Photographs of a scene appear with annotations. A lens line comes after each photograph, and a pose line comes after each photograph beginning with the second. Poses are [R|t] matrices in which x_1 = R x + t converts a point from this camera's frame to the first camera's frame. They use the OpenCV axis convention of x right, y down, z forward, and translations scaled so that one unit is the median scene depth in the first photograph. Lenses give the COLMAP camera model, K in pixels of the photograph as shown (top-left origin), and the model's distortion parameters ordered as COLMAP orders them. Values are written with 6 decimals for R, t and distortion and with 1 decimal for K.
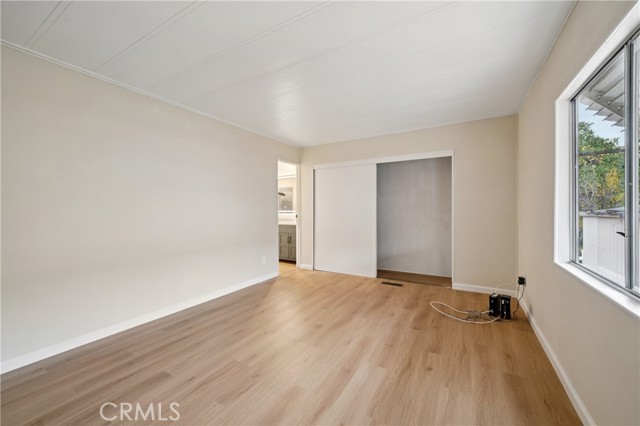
lens RADIAL K [[255.4, 0, 317.4], [0, 255.4, 215.4], [0, 0, 1]] dist [0.000211, 0.000047]
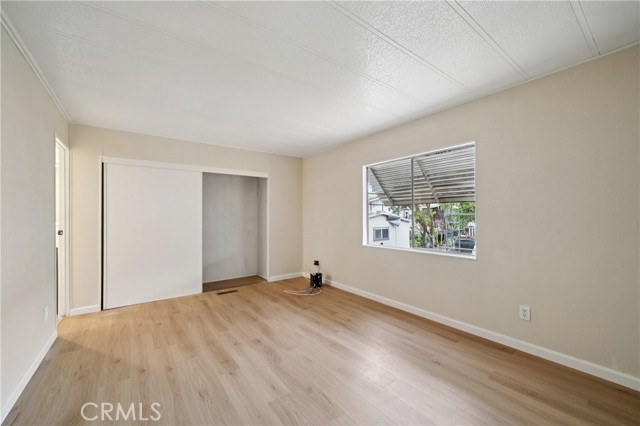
lens RADIAL K [[255.4, 0, 317.4], [0, 255.4, 215.4], [0, 0, 1]] dist [0.000211, 0.000047]
pose [[0.388165, 0.008746, 0.921549, -0.623855], [0.028204, 0.999374, -0.021365, -0.010472], [-0.921158, 0.034284, 0.387675, 0.311652]]
